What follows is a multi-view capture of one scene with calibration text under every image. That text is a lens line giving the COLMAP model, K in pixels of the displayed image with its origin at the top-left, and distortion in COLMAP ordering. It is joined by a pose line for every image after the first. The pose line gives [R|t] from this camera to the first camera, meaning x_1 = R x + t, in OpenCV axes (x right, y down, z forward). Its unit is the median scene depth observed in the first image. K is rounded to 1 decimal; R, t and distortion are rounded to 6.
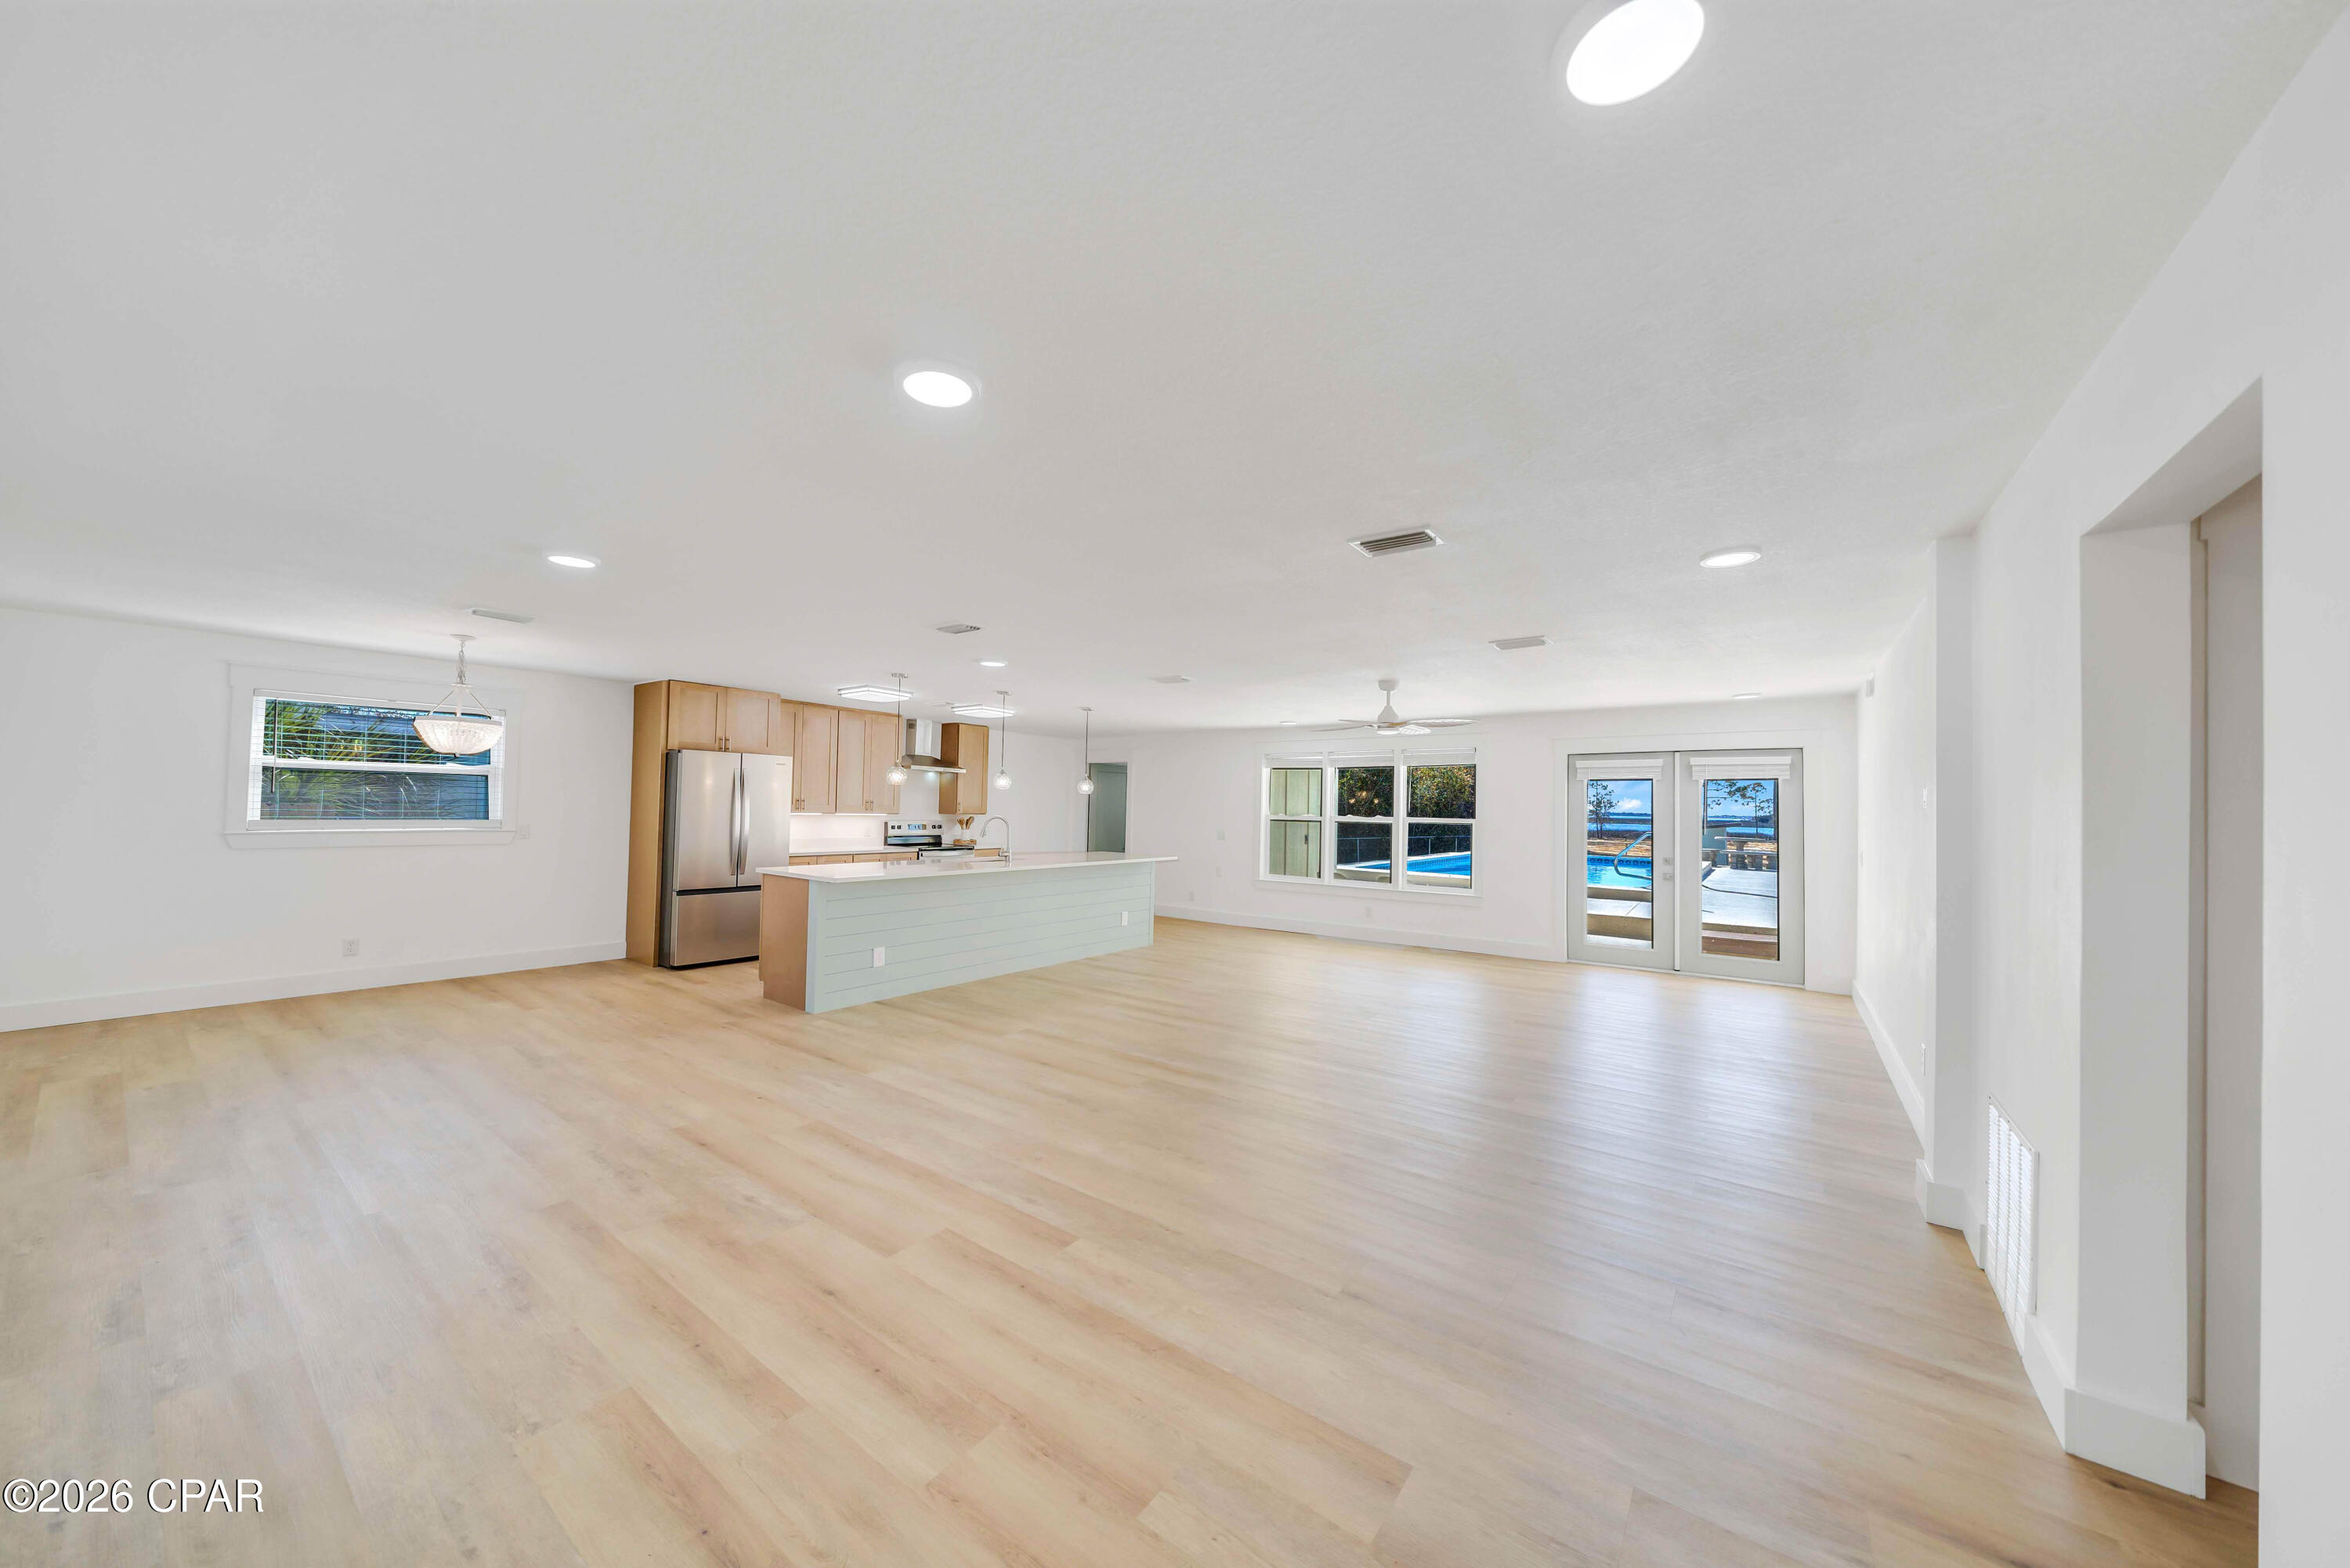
lens RADIAL K [[810.2, 0, 1174.4], [0, 810.2, 797.6], [0, 0, 1]] dist [-0.001512, -0.000352]
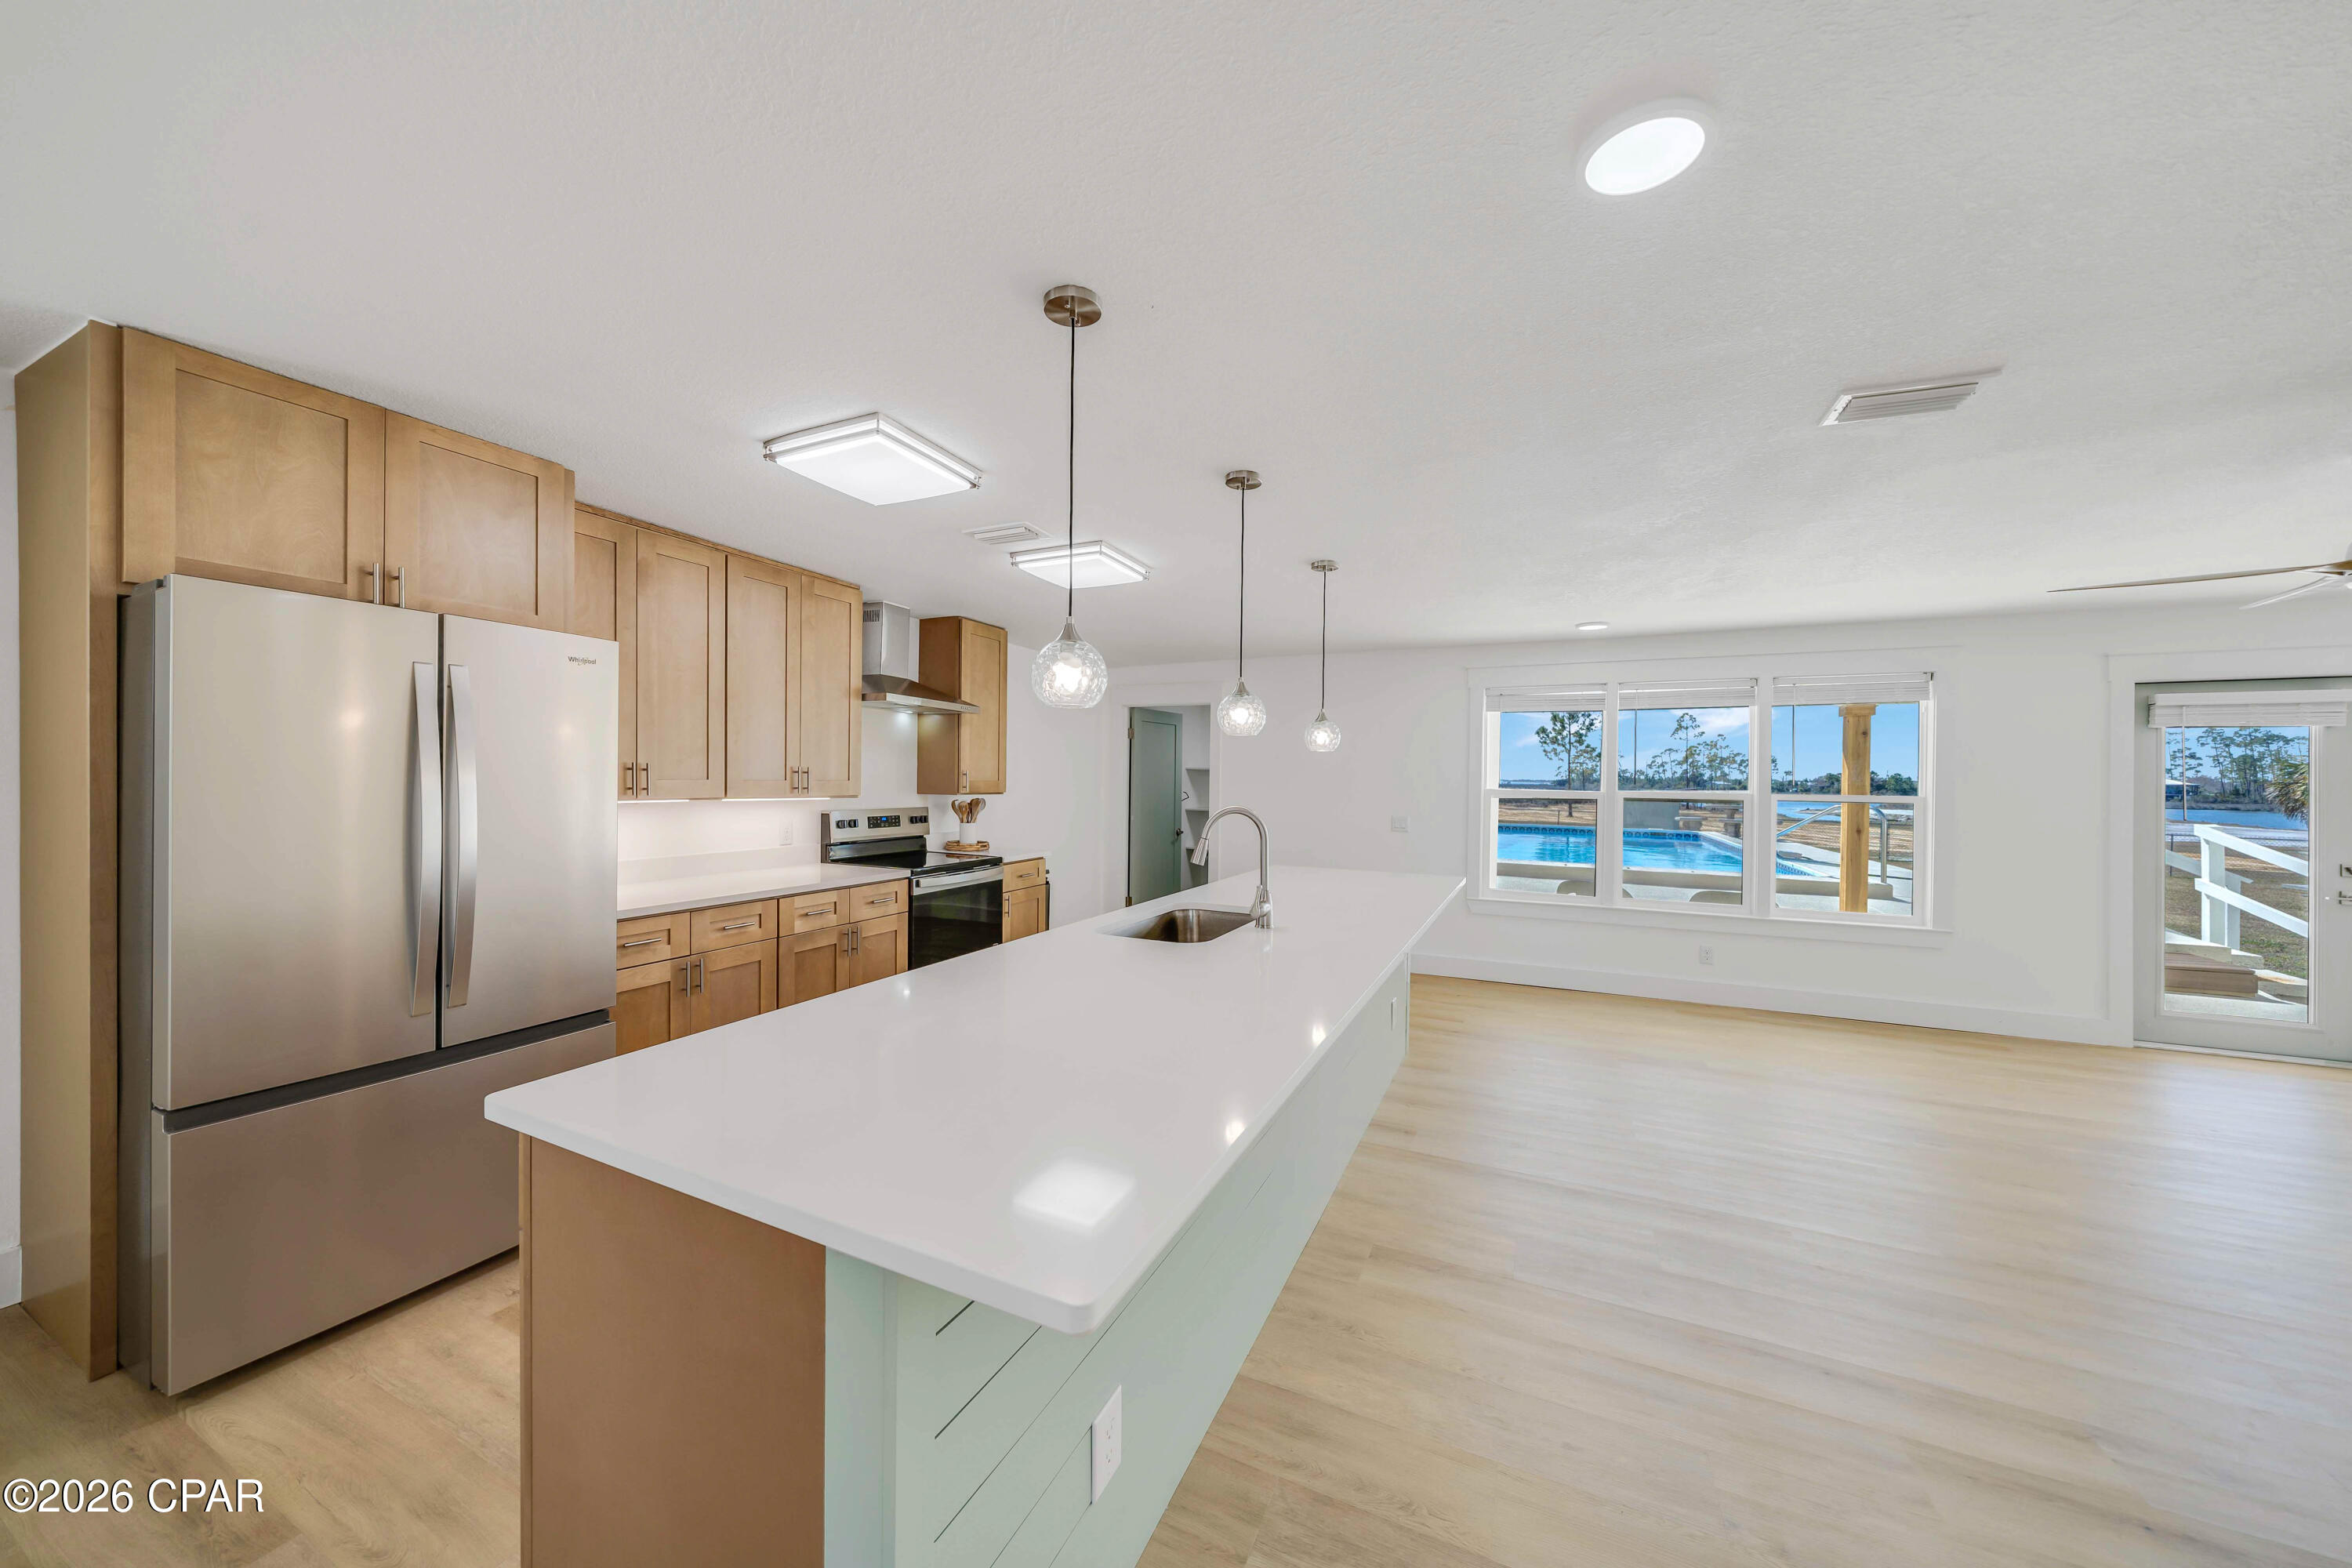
lens RADIAL K [[805.4, 0, 1169.1], [0, 805.4, 789.2], [0, 0, 1]] dist [-0.003123, -0.000159]
pose [[0.982182, -0.008498, 0.187743, -0.312195], [0.002927, 0.999548, 0.029932, 0.002618], [-0.187912, -0.028849, 0.981762, 0.630173]]
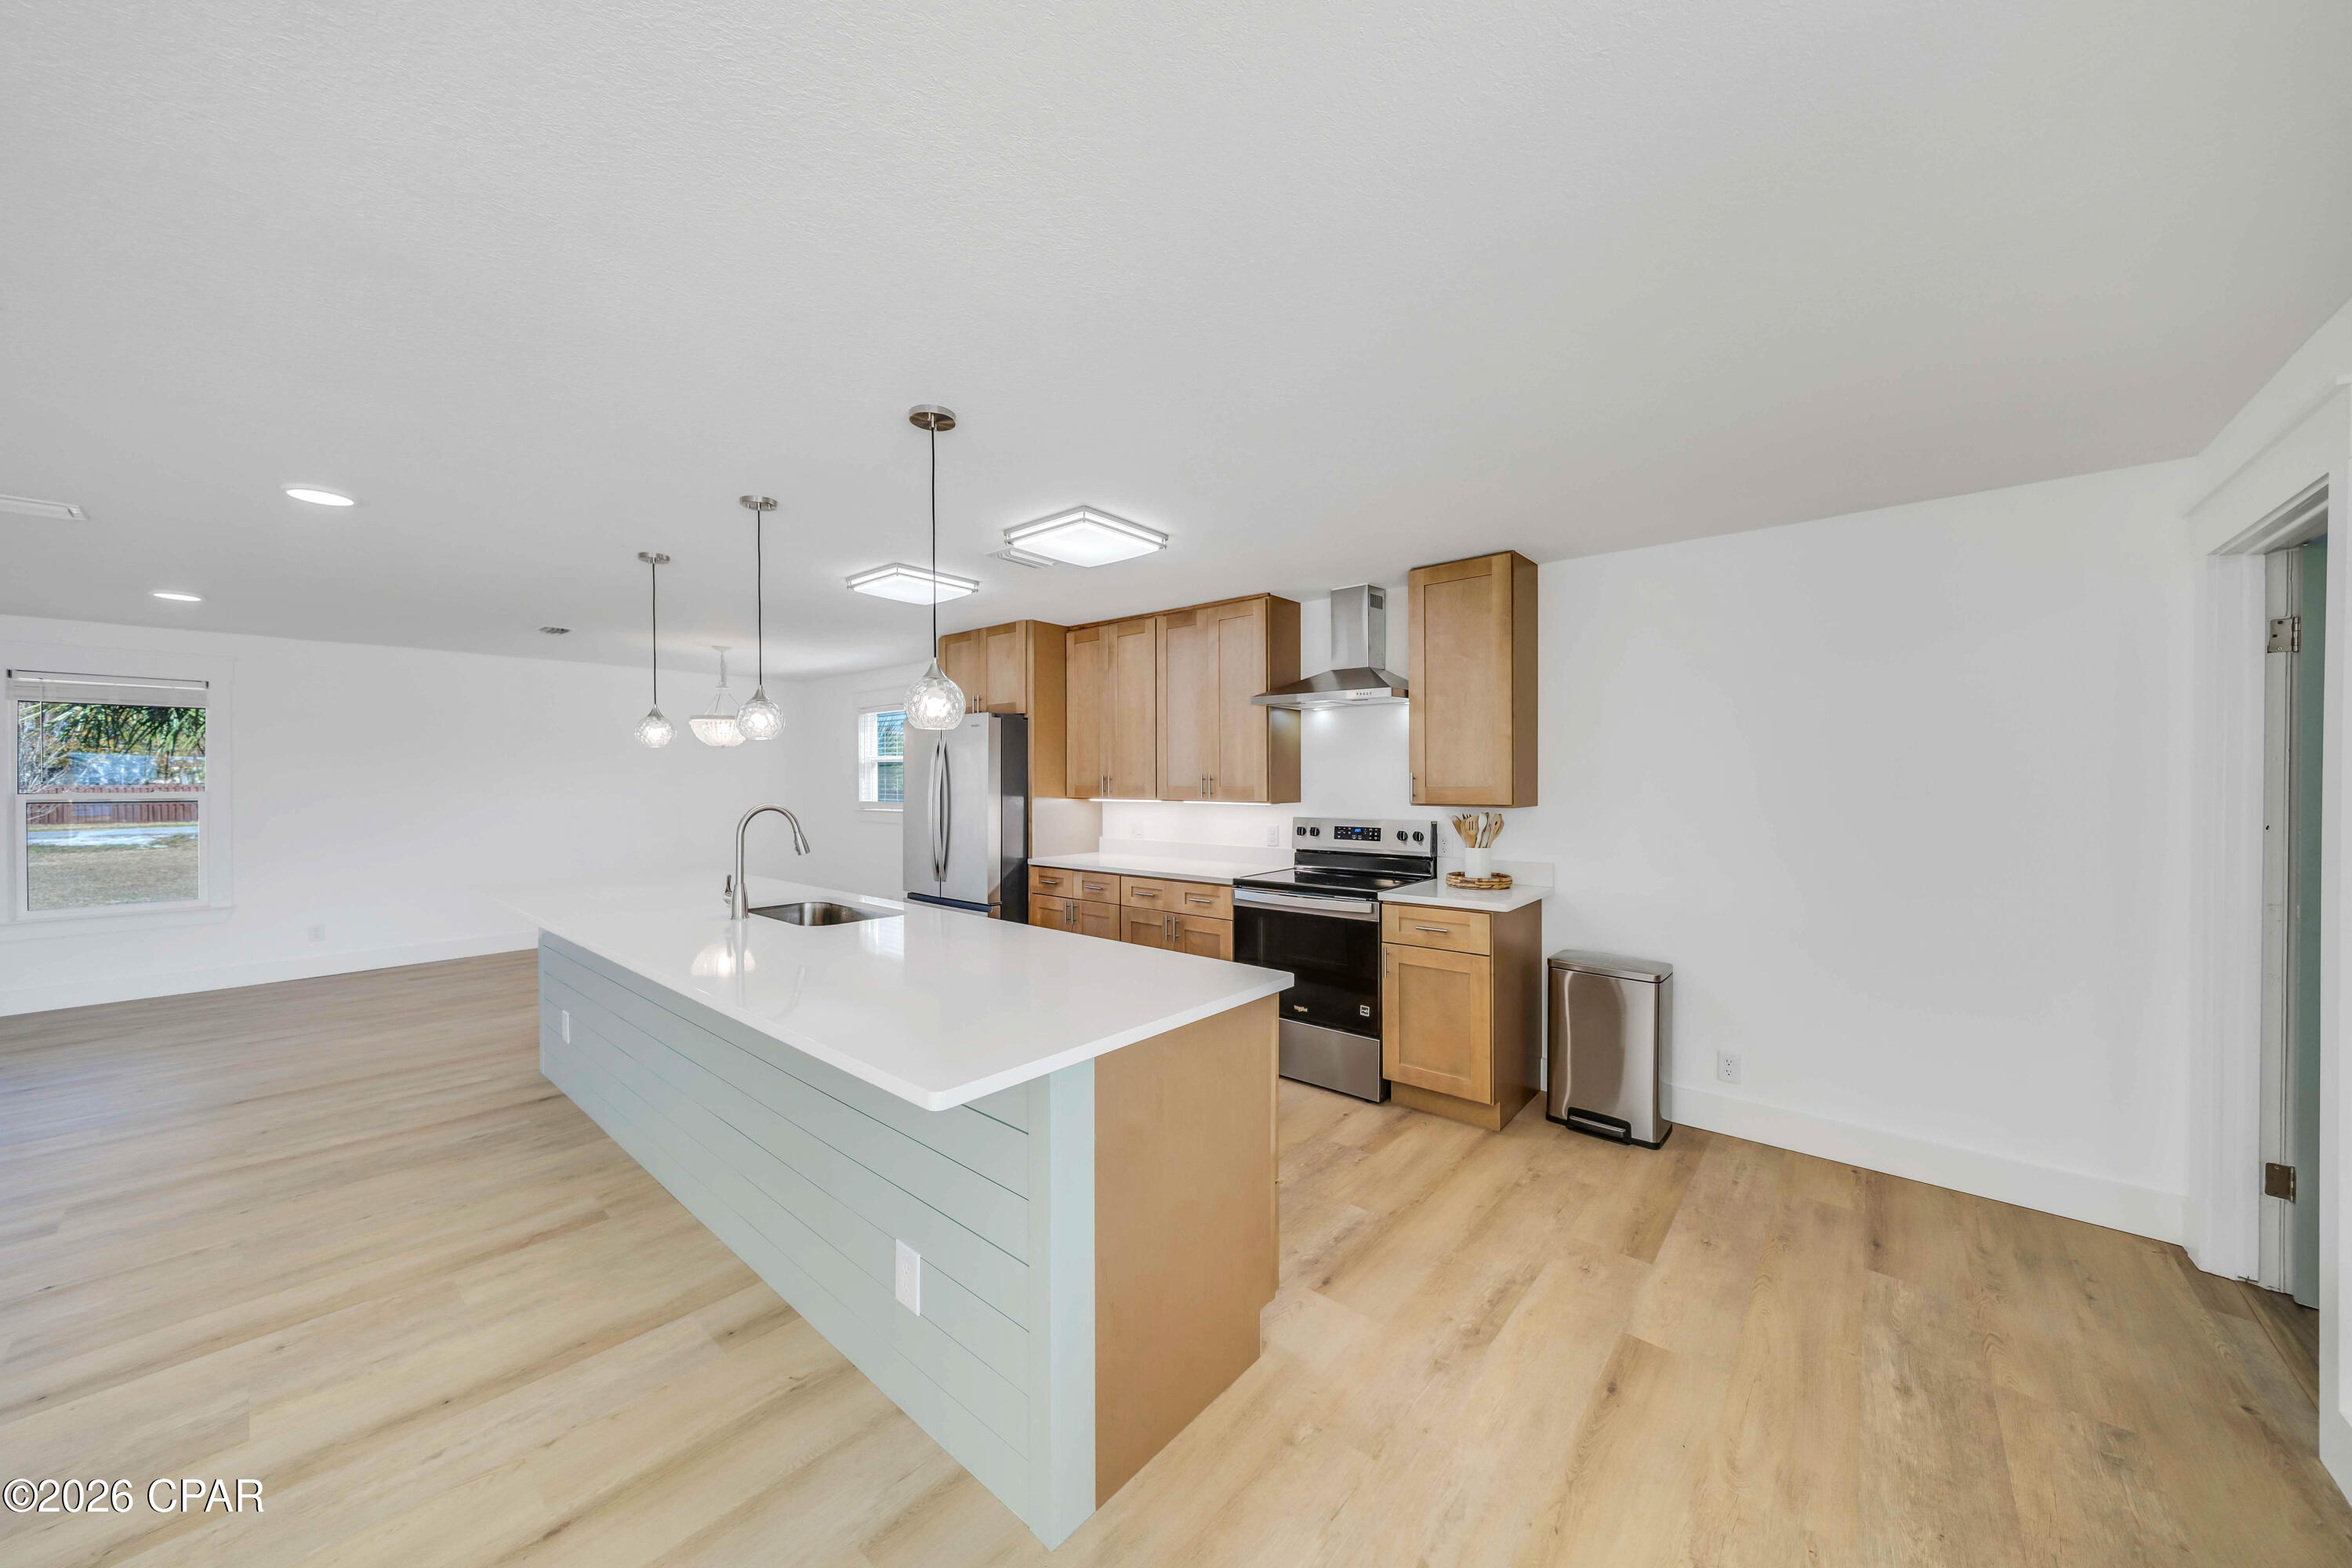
lens RADIAL K [[821.2, 0, 1159.9], [0, 821.2, 784.5], [0, 0, 1]] dist [-0.001929, -0.000146]
pose [[-0.092703, -0.015314, -0.995576, 0.181529], [0.008441, 0.999834, -0.016165, 0.020840], [0.995658, -0.009902, -0.092559, 1.225374]]
